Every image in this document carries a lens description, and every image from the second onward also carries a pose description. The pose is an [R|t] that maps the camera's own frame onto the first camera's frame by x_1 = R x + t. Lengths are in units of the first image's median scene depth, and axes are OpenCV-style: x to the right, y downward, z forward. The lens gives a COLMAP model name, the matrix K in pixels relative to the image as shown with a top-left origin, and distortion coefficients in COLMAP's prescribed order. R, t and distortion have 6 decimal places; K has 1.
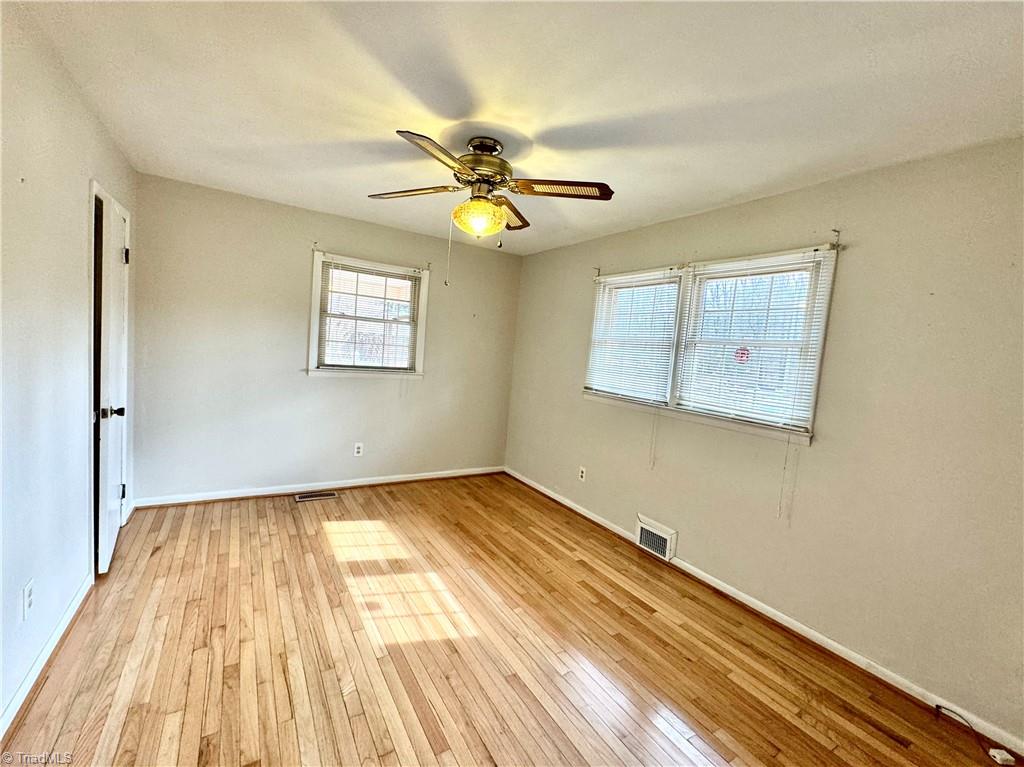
lens RADIAL K [[408.4, 0, 502.9], [0, 408.4, 382.6], [0, 0, 1]] dist [0.000093, -0.000249]
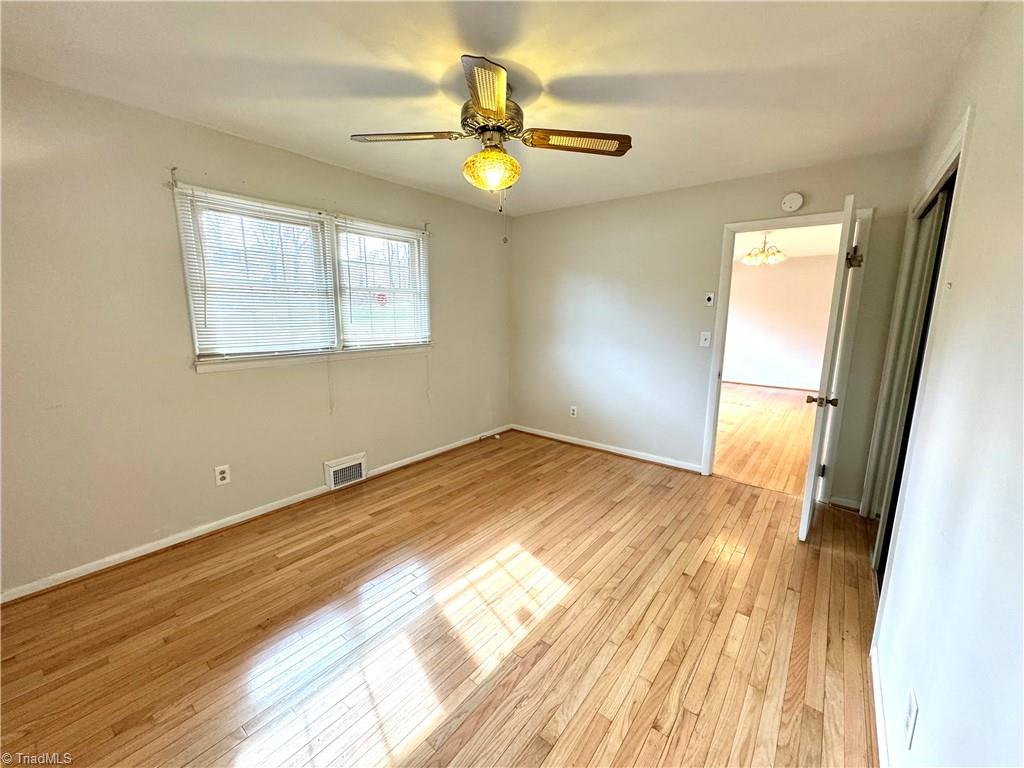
lens RADIAL K [[408.4, 0, 502.9], [0, 408.4, 383.1], [0, 0, 1]] dist [0.000093, -0.000249]
pose [[-0.299623, -0.244641, 0.922159, -0.894102], [0.049785, 0.961239, 0.271184, -0.157016], [-0.952758, 0.127163, -0.275830, 1.099630]]
